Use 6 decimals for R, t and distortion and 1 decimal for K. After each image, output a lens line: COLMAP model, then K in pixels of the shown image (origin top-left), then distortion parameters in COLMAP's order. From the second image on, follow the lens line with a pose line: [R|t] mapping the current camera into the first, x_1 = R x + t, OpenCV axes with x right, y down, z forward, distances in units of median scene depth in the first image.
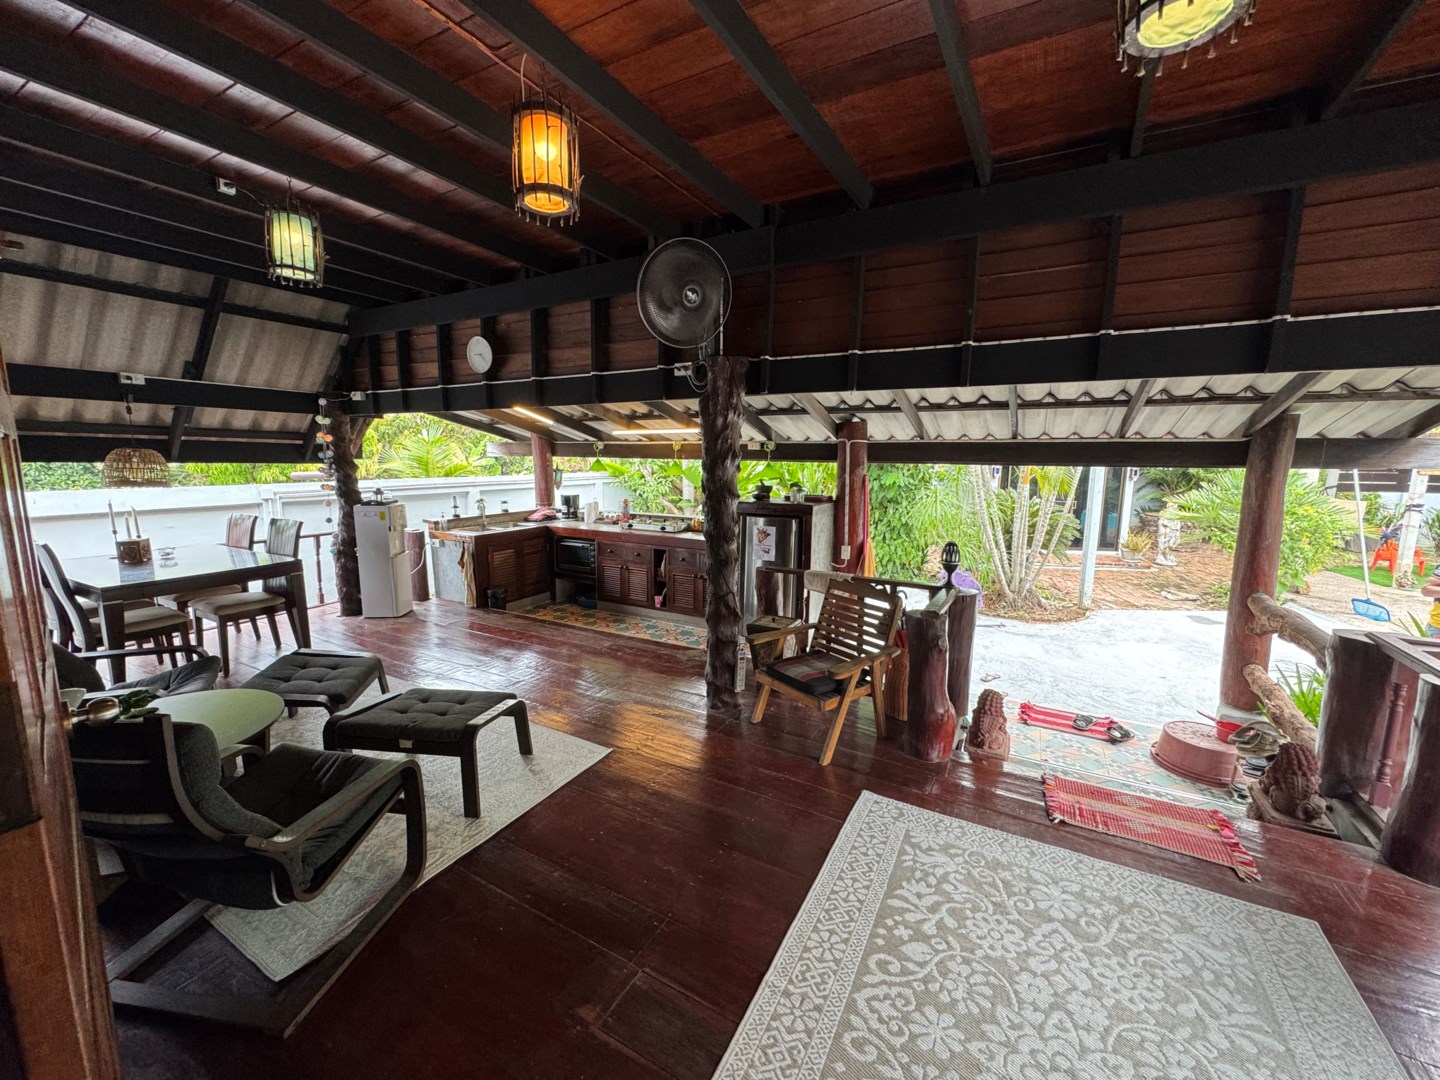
lens RADIAL K [[568.0, 0, 719.0], [0, 568.0, 534.3], [0, 0, 1]] dist [-0.002074, -0.000357]
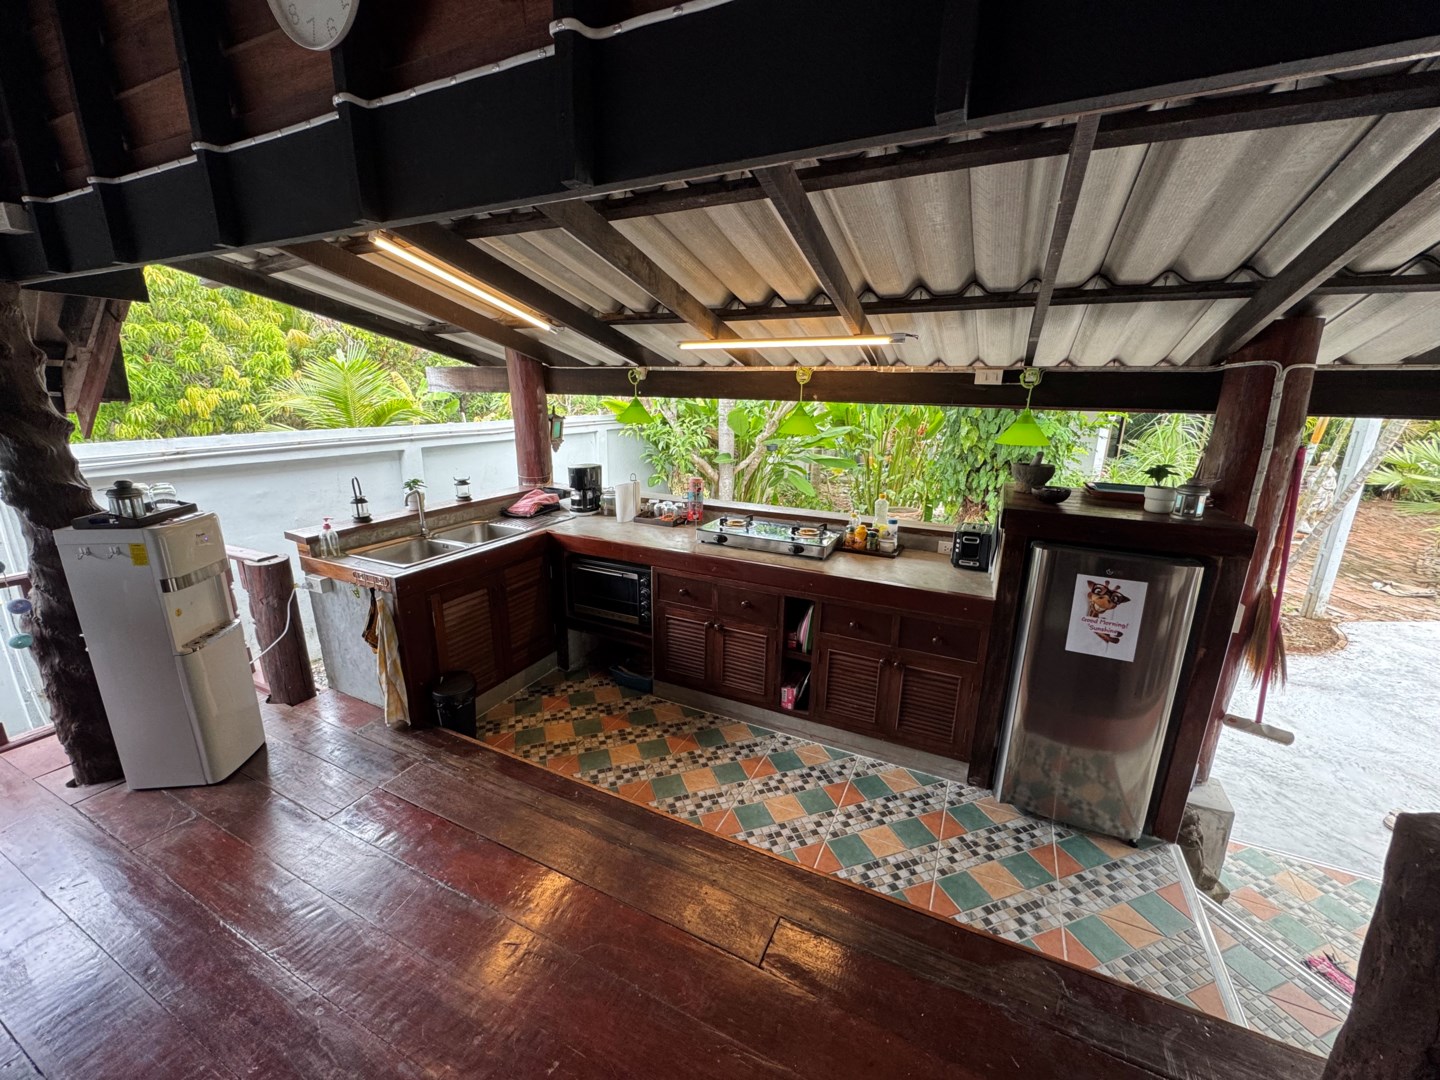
lens RADIAL K [[568.0, 0, 719.0], [0, 568.0, 534.3], [0, 0, 1]] dist [-0.002074, -0.000357]
pose [[0.998625, -0.007044, 0.051941, -0.176947], [0.001047, 0.993412, 0.114589, -0.073160], [-0.052406, -0.114377, 0.992054, 0.485554]]
